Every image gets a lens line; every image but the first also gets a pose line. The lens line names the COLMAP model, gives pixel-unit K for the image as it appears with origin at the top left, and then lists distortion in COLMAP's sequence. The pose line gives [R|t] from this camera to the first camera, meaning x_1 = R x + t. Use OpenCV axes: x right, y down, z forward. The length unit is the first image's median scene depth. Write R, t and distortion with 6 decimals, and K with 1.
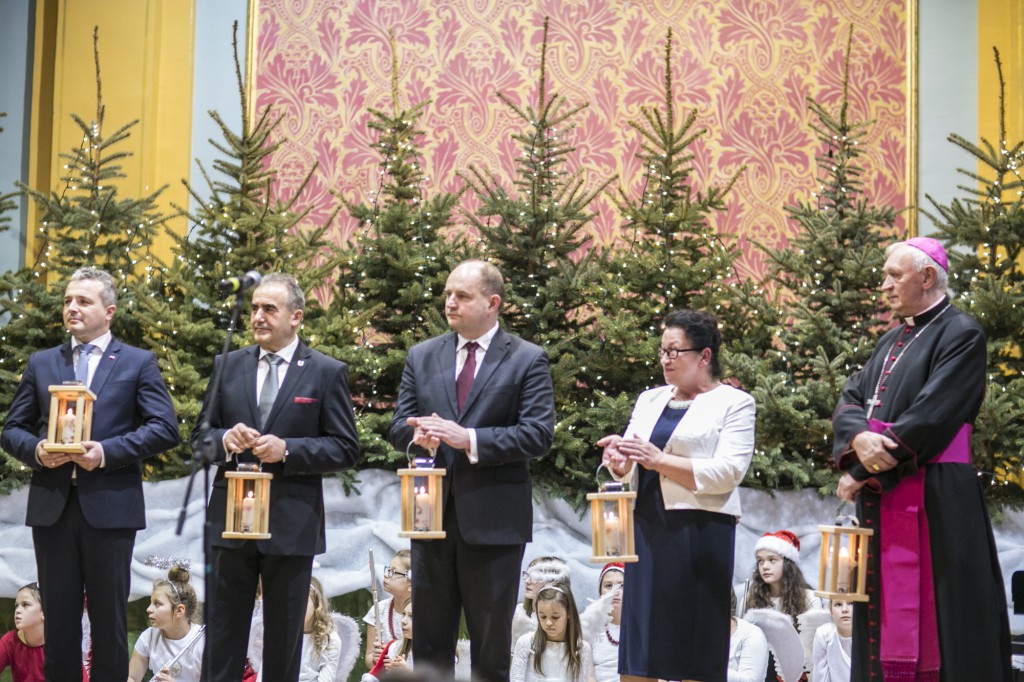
lens RADIAL K [[2311.5, 0, 512.2], [0, 2311.5, 371.1], [0, 0, 1]] dist [-0.068833, -0.248904]
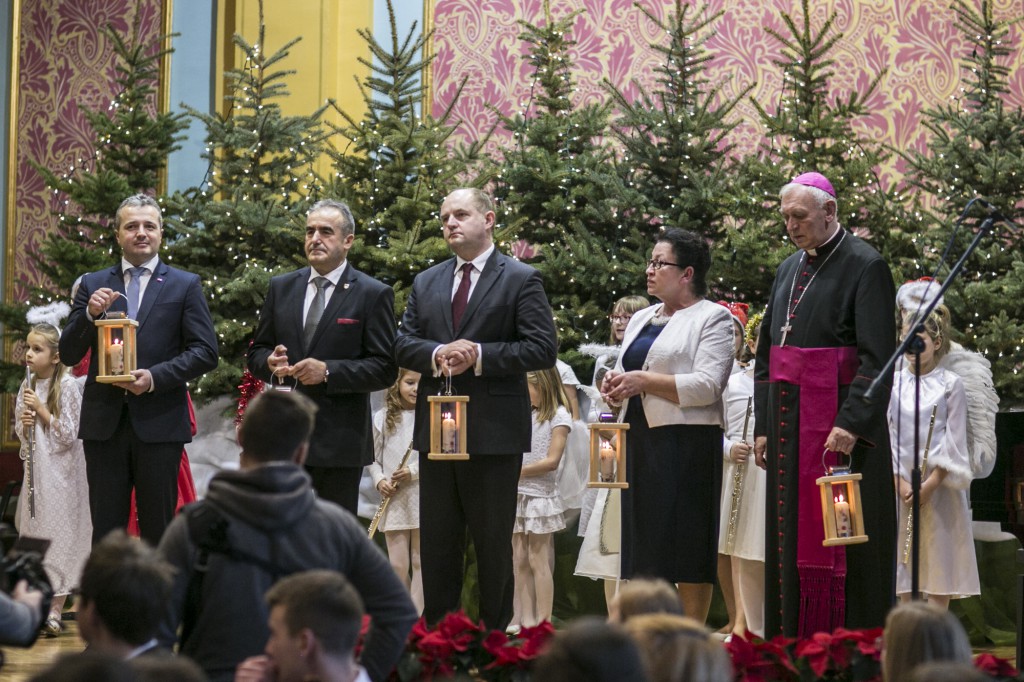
lens RADIAL K [[2819.0, 0, 512.0], [0, 2819.0, 341.0], [0, 0, 1]] dist [-0.038681, -0.375425]
pose [[0.980209, -0.011459, -0.197636, 0.175034], [0.017627, 0.999410, 0.029481, -0.011438], [0.197181, -0.032381, 0.979832, -0.197740]]
